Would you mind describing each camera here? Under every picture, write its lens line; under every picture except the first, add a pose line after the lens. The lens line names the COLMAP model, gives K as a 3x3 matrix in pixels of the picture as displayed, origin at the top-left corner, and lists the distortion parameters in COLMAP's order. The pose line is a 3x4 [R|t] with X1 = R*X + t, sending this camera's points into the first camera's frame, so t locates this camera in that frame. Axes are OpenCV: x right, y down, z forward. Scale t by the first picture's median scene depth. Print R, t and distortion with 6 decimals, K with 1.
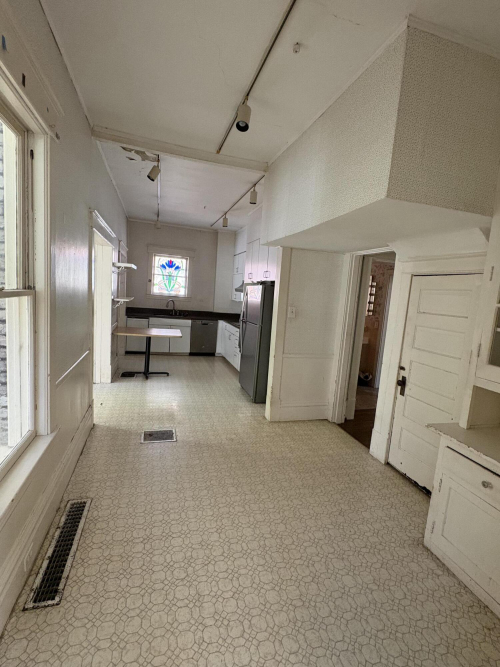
lens RADIAL K [[328.6, 0, 246.6], [0, 328.6, 334.0], [0, 0, 1]] dist [0.002573, -0.002214]
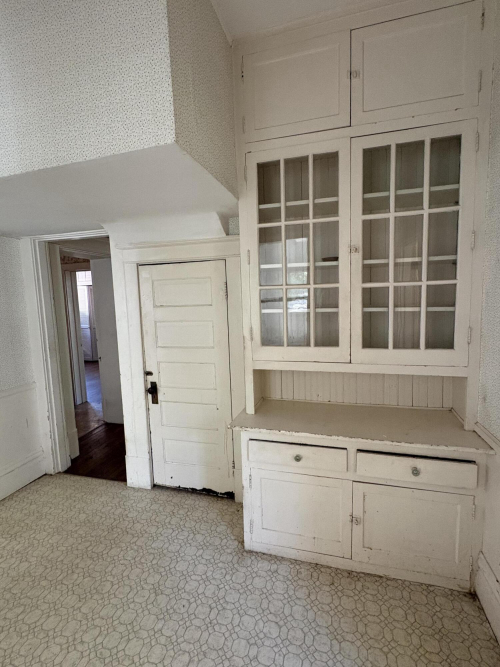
lens RADIAL K [[328.6, 0, 256.8], [0, 328.6, 331.5], [0, 0, 1]] dist [0.002573, -0.002214]
pose [[0.517000, -0.185376, 0.835671, -0.078160], [0.185762, 0.977300, 0.101869, -0.037901], [-0.835585, 0.102570, 0.539700, 0.296259]]
